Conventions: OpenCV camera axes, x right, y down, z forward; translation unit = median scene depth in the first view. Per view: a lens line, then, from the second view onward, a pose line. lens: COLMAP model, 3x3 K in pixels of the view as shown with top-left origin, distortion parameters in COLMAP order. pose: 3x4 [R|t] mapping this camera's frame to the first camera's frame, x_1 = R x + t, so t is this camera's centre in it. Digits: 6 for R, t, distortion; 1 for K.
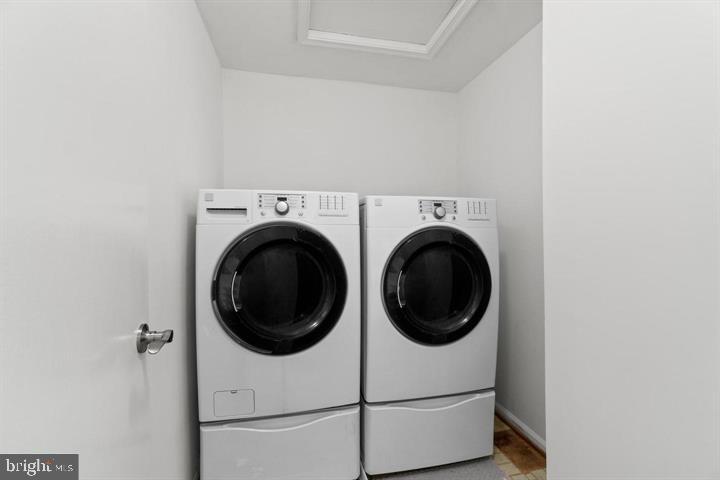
lens RADIAL K [[311.7, 0, 363.7], [0, 311.7, 231.7], [0, 0, 1]] dist [-0.005513, -0.000404]
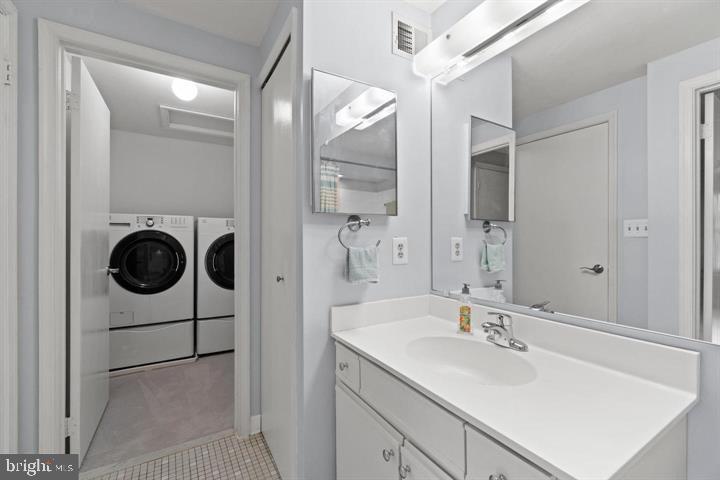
lens RADIAL K [[312.0, 0, 371.9], [0, 312.0, 239.6], [0, 0, 1]] dist [0.038561, 0.000071]
pose [[0.875315, 0.000313, 0.483552, 0.007323], [-0.005395, 0.999944, 0.009119, 0.004346], [-0.483522, -0.010590, 0.875268, -1.553720]]
